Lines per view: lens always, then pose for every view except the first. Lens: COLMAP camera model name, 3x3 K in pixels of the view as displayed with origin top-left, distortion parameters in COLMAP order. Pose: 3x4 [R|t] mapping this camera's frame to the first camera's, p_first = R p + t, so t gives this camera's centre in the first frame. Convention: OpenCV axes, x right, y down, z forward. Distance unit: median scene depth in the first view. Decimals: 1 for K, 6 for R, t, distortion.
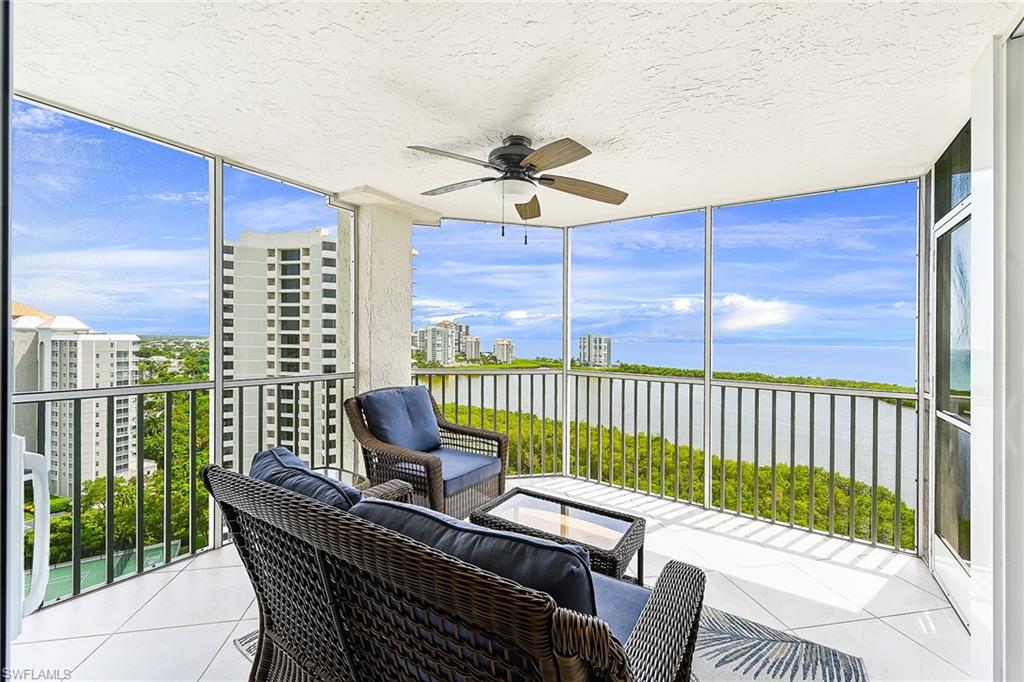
lens RADIAL K [[411.6, 0, 510.0], [0, 411.6, 339.2], [0, 0, 1]] dist [-0.000444, 0.000099]
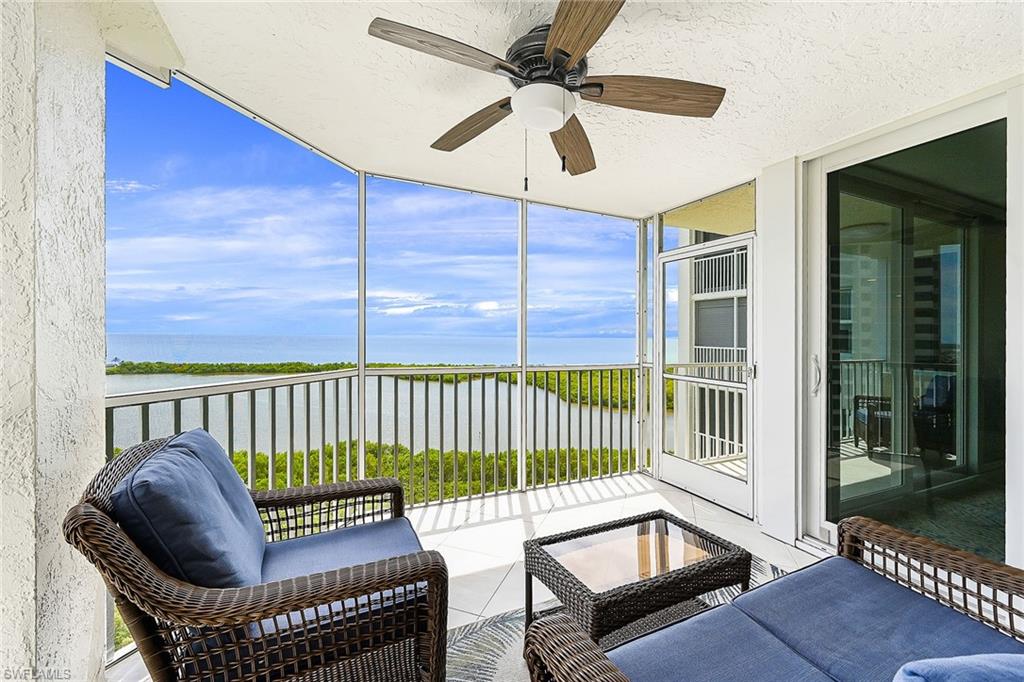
lens RADIAL K [[411.6, 0, 510.0], [0, 411.6, 339.2], [0, 0, 1]] dist [-0.000444, 0.000099]
pose [[0.523619, -0.014905, 0.851822, -0.456649], [-0.003890, 0.999795, 0.019886, 0.005542], [-0.851943, -0.013727, 0.523454, 0.525392]]
